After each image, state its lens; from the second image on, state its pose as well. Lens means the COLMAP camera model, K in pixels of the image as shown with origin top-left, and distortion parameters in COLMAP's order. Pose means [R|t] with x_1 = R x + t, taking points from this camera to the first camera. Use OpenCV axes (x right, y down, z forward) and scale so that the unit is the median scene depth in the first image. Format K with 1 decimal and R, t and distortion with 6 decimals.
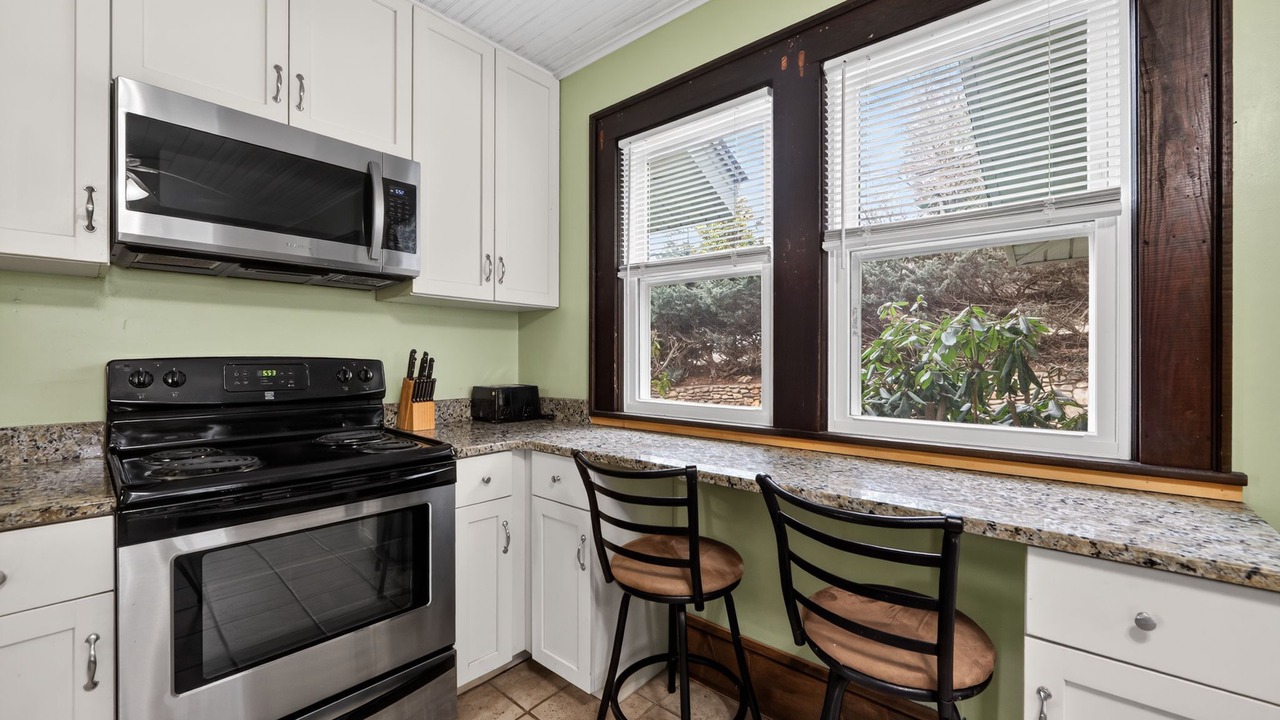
lens RADIAL K [[508.7, 0, 644.9], [0, 508.7, 358.1], [0, 0, 1]] dist [0.003086, -0.000447]
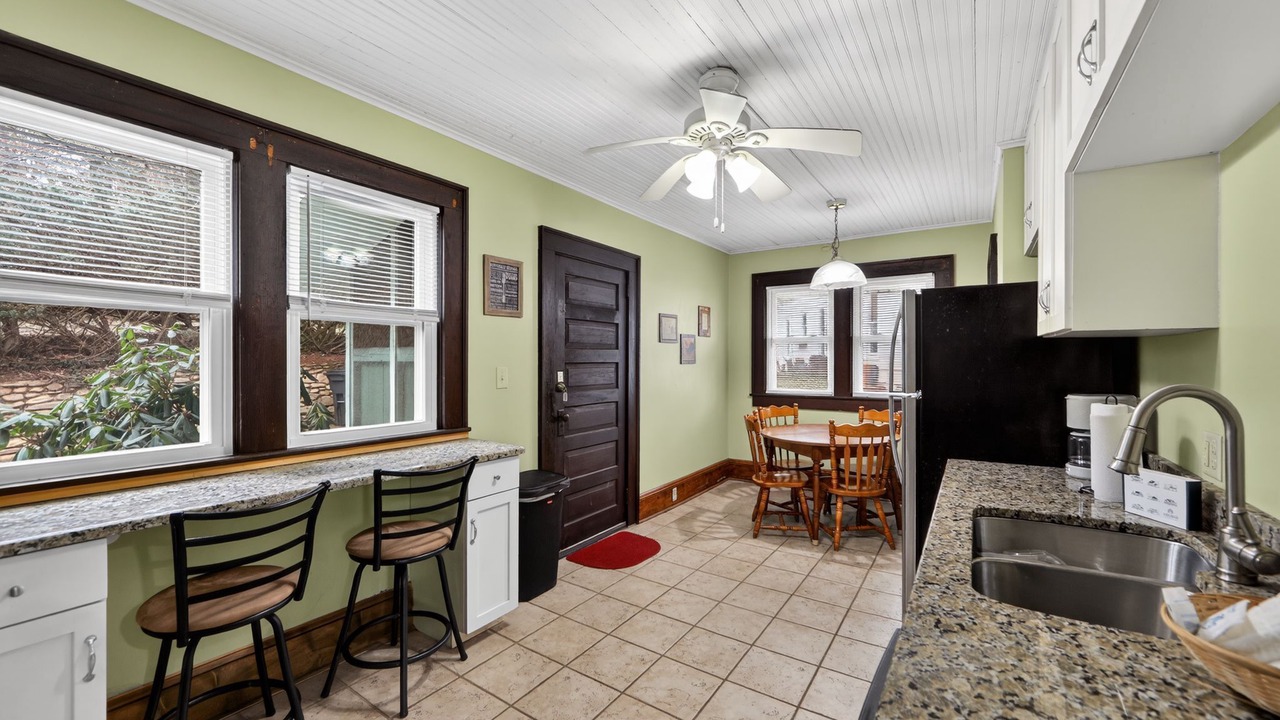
lens RADIAL K [[508.7, 0, 644.2], [0, 508.7, 357.8], [0, 0, 1]] dist [0.003086, -0.000447]
pose [[-0.102851, -0.002102, 0.994695, -0.960599], [-0.004765, 0.999987, 0.001620, -0.087887], [-0.994685, -0.004573, -0.102859, 0.214155]]
